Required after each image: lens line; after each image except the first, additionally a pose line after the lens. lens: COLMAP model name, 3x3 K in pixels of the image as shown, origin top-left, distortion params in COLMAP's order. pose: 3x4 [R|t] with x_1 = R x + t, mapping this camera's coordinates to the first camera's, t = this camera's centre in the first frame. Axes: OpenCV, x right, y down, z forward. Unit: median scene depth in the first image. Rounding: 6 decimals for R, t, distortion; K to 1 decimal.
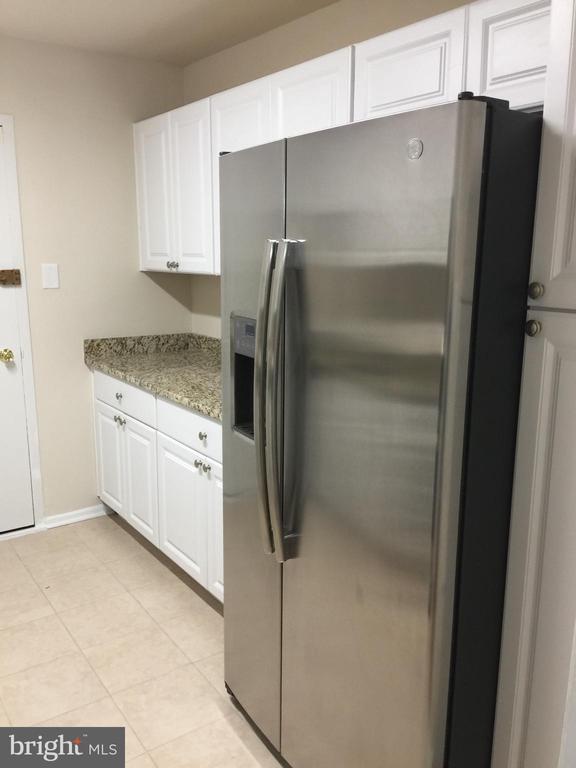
lens RADIAL K [[647.9, 0, 290.0], [0, 647.9, 385.0], [0, 0, 1]] dist [0.077371, -0.132201]
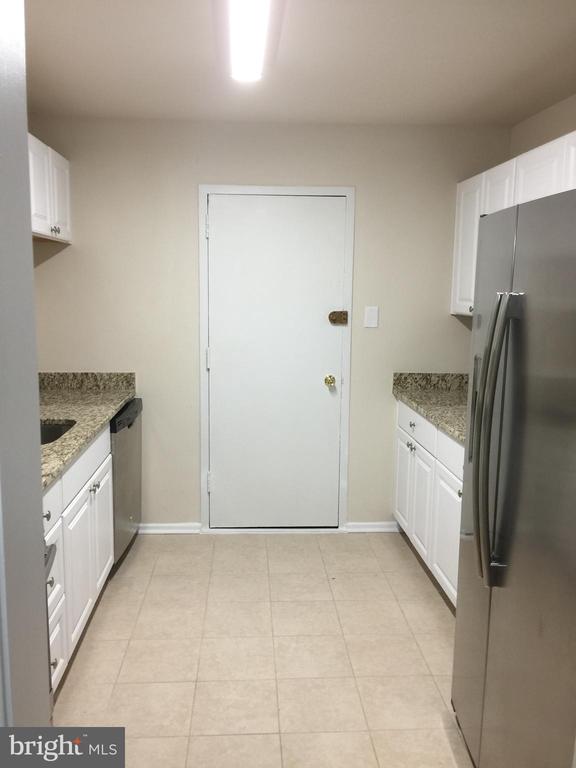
lens RADIAL K [[647.9, 0, 282.9], [0, 647.9, 377.0], [0, 0, 1]] dist [0.077371, -0.132201]
pose [[0.843476, 0.077766, -0.531508, 0.135664], [-0.115677, 0.992546, -0.038352, 0.004175], [0.524564, 0.093832, 0.846185, -0.068625]]
